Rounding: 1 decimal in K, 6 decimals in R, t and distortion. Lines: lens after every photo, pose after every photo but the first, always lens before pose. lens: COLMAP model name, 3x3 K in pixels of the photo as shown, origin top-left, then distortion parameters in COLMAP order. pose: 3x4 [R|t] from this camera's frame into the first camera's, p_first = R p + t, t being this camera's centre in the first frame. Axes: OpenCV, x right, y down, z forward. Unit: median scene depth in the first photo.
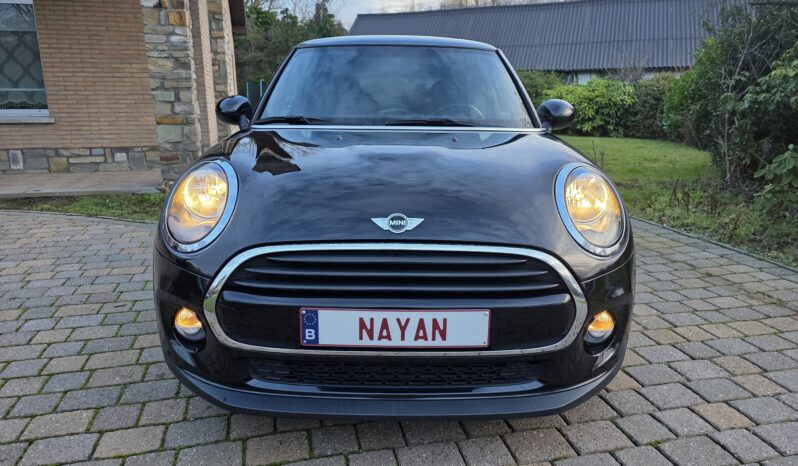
lens RADIAL K [[537.0, 0, 401.2], [0, 537.0, 222.8], [0, 0, 1]] dist [0.056539, -0.049543]
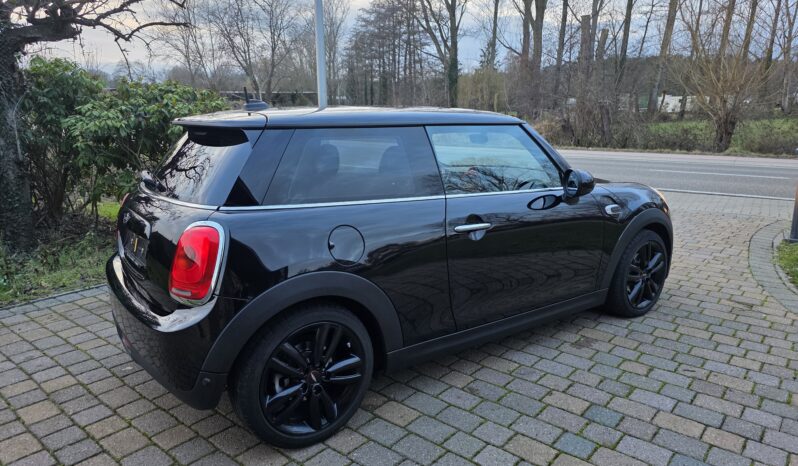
lens RADIAL K [[537.0, 0, 400.3], [0, 537.0, 218.2], [0, 0, 1]] dist [0.056539, -0.049543]
pose [[-0.582765, -0.162517, 0.796224, -1.091654], [0.185056, 0.927516, 0.324759, -0.625100], [-0.791290, 0.336605, -0.510449, 2.091097]]
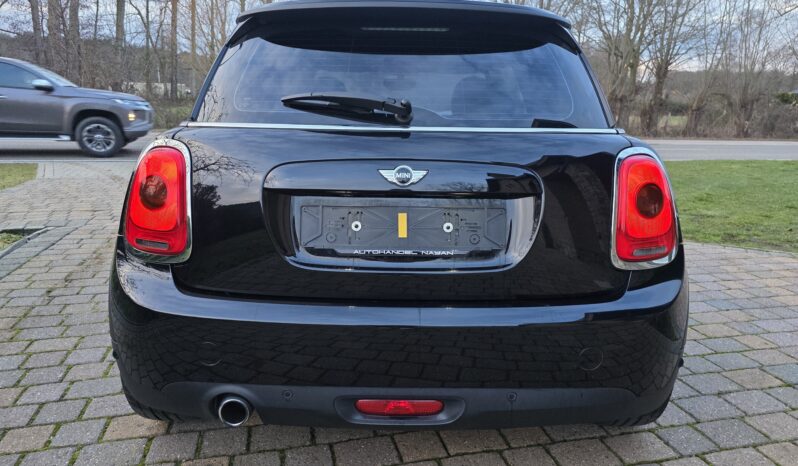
lens RADIAL K [[539.5, 0, 400.2], [0, 539.5, 222.0], [0, 0, 1]] dist [0.035024, -0.024160]
pose [[-0.999505, -0.031420, 0.001589, -0.020160], [-0.027692, 0.902641, 0.429503, -0.577552], [-0.014930, 0.429247, -0.903064, 2.462872]]
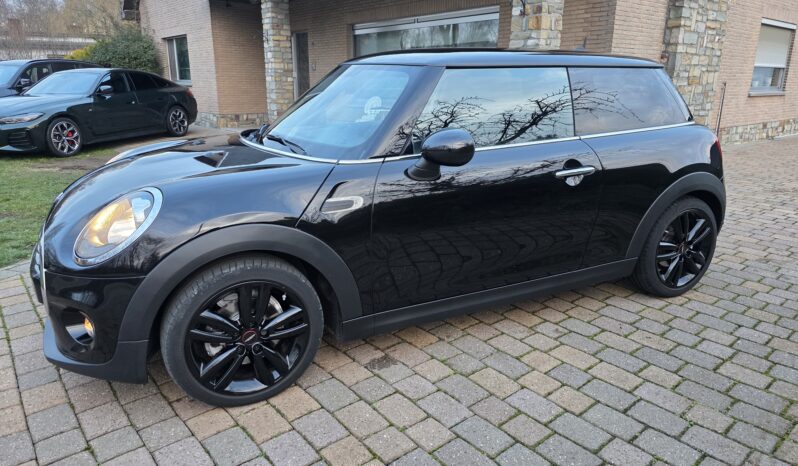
lens RADIAL K [[537.0, 0, 395.4], [0, 537.0, 222.6], [0, 0, 1]] dist [0.056539, -0.049543]
pose [[0.429766, 0.231802, -0.872679, 1.097238], [-0.208221, 0.965879, 0.154016, -0.227987], [0.878604, 0.115520, 0.463368, 0.683839]]
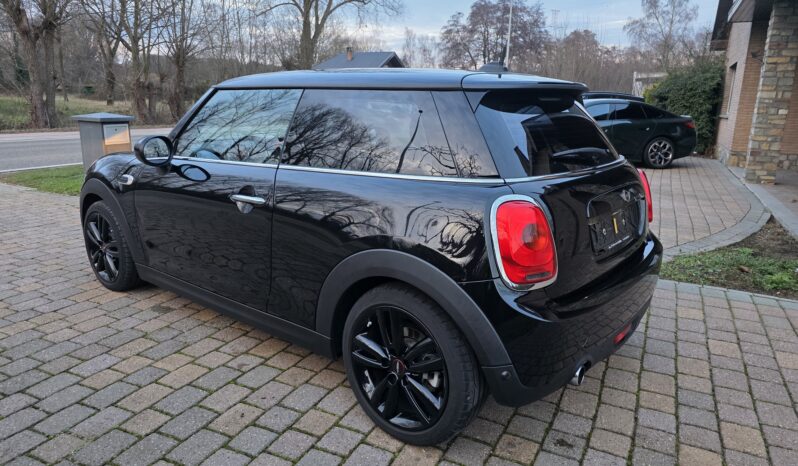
lens RADIAL K [[537.0, 0, 394.7], [0, 537.0, 224.4], [0, 0, 1]] dist [0.056539, -0.049543]
pose [[-0.649334, 0.151653, -0.745229, 0.870217], [-0.198457, 0.912173, 0.358546, -0.592227], [0.734153, 0.380713, -0.562208, 2.213092]]
